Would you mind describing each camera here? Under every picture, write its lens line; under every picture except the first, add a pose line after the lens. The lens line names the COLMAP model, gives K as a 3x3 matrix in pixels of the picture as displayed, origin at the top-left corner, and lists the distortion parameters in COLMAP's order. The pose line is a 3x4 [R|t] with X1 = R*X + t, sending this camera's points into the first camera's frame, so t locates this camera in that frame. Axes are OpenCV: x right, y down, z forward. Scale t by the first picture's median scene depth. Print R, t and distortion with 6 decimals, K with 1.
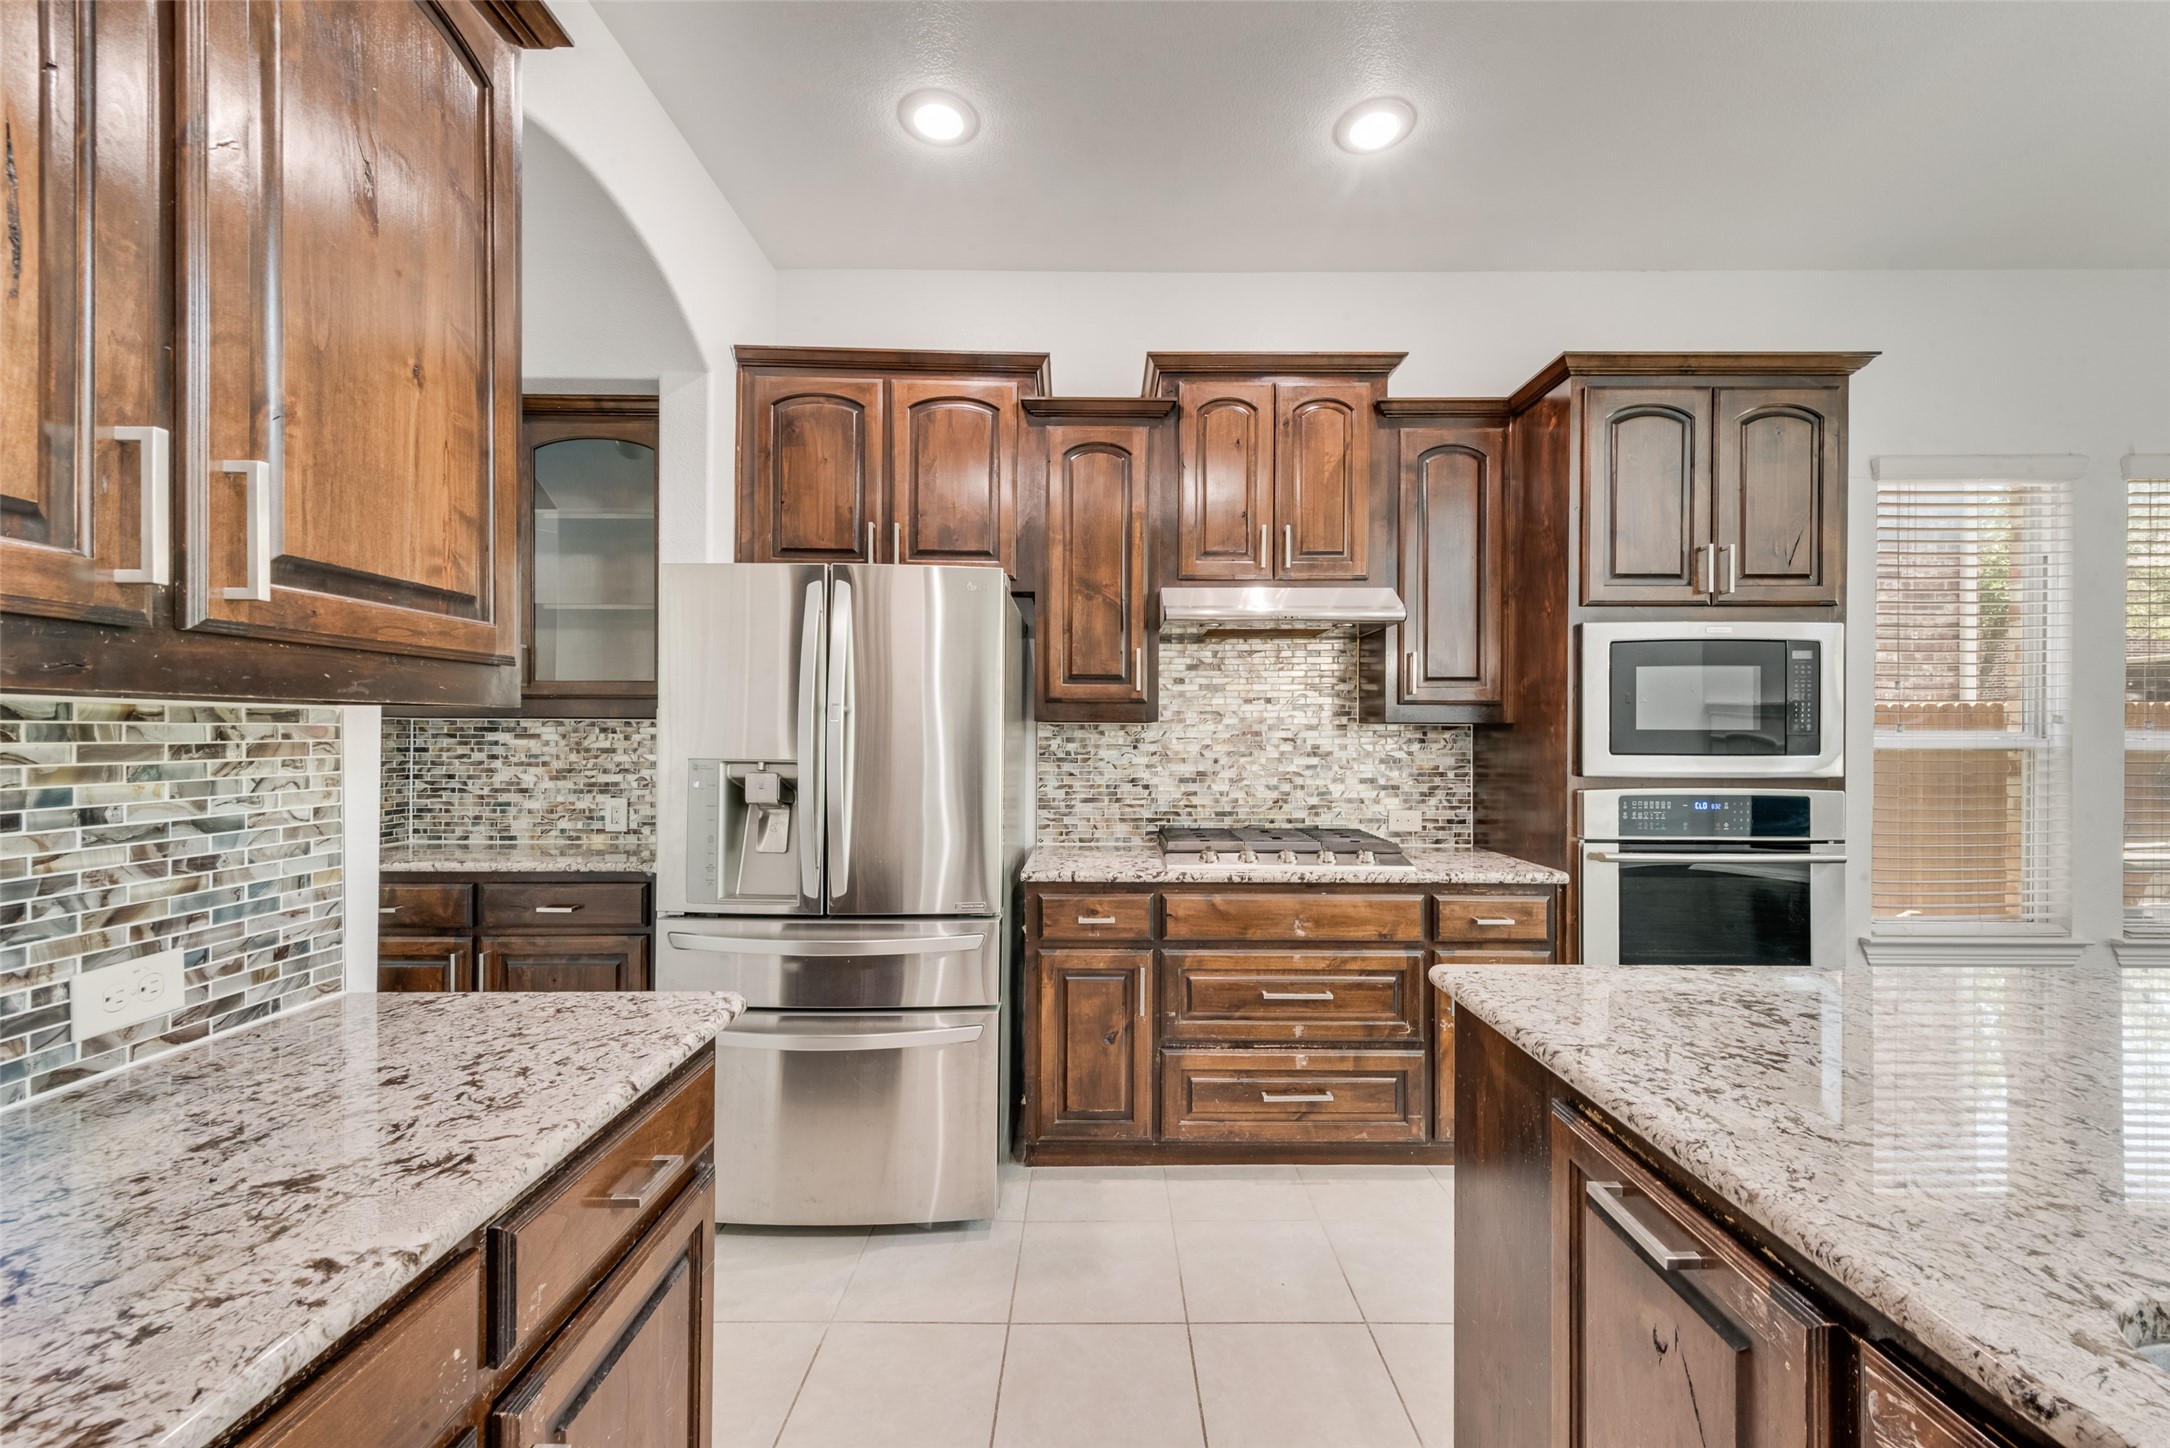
lens RADIAL K [[861.6, 0, 1092.3], [0, 861.6, 729.5], [0, 0, 1]] dist [0.022401, -0.006222]
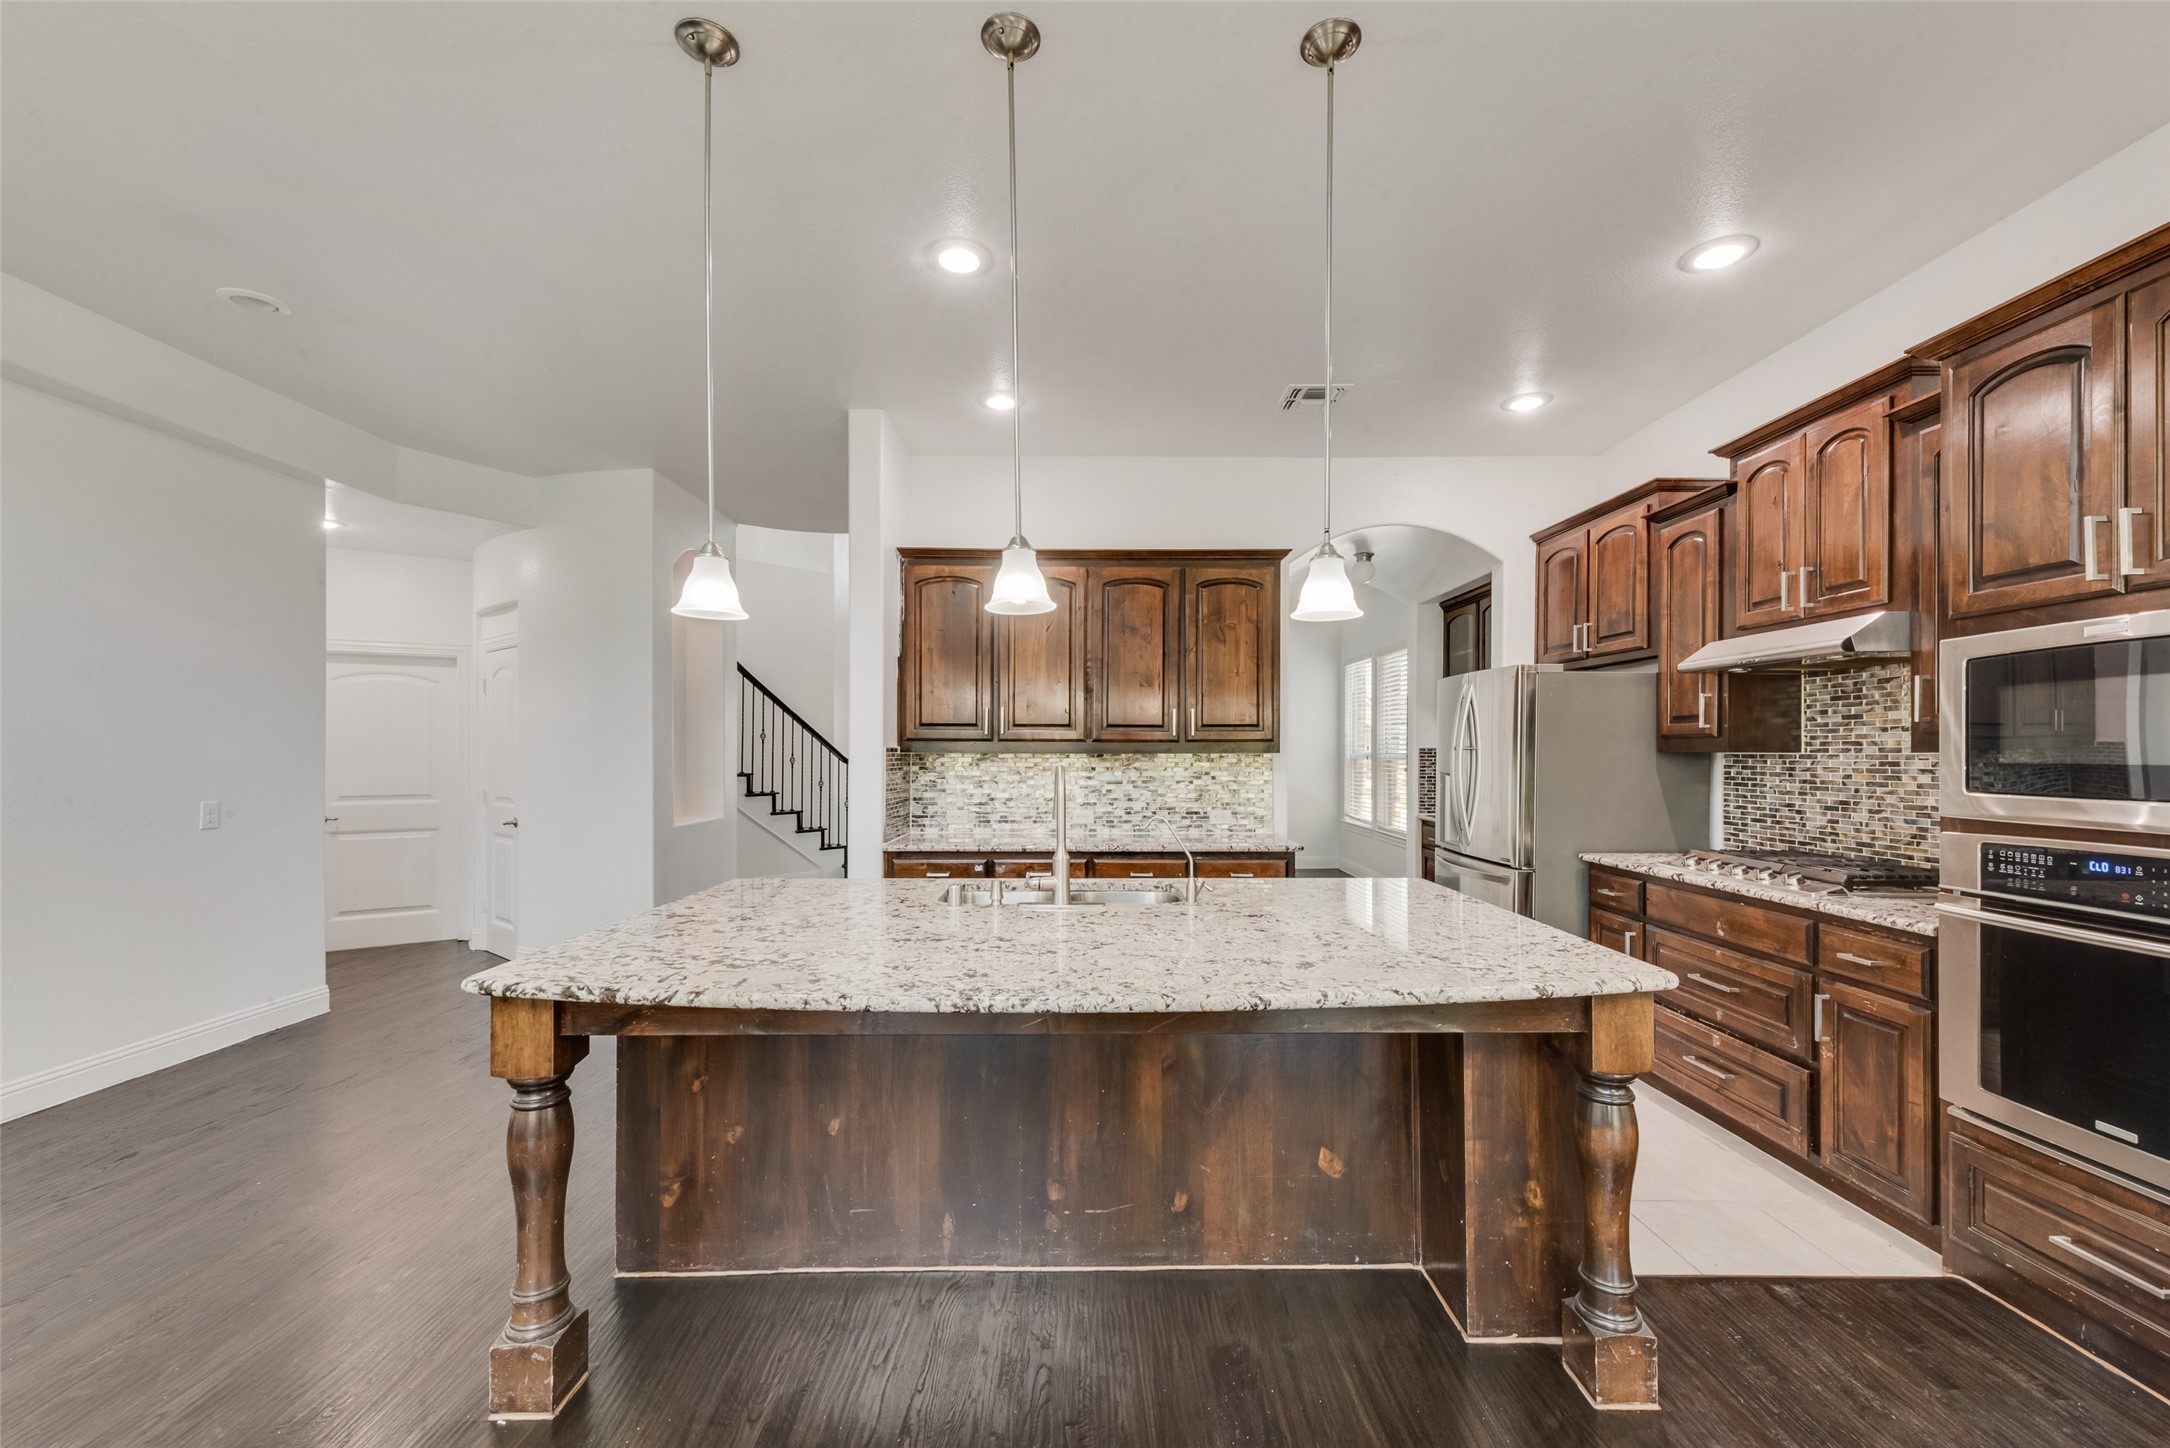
lens RADIAL K [[860.6, 0, 1086.3], [0, 860.6, 749.6], [0, 0, 1]] dist [0.001387, -0.000328]
pose [[-0.003550, -0.005941, -0.999976, 1.271724], [0.003348, 0.999977, -0.005953, -0.009288], [0.999988, -0.003369, -0.003530, 0.125007]]
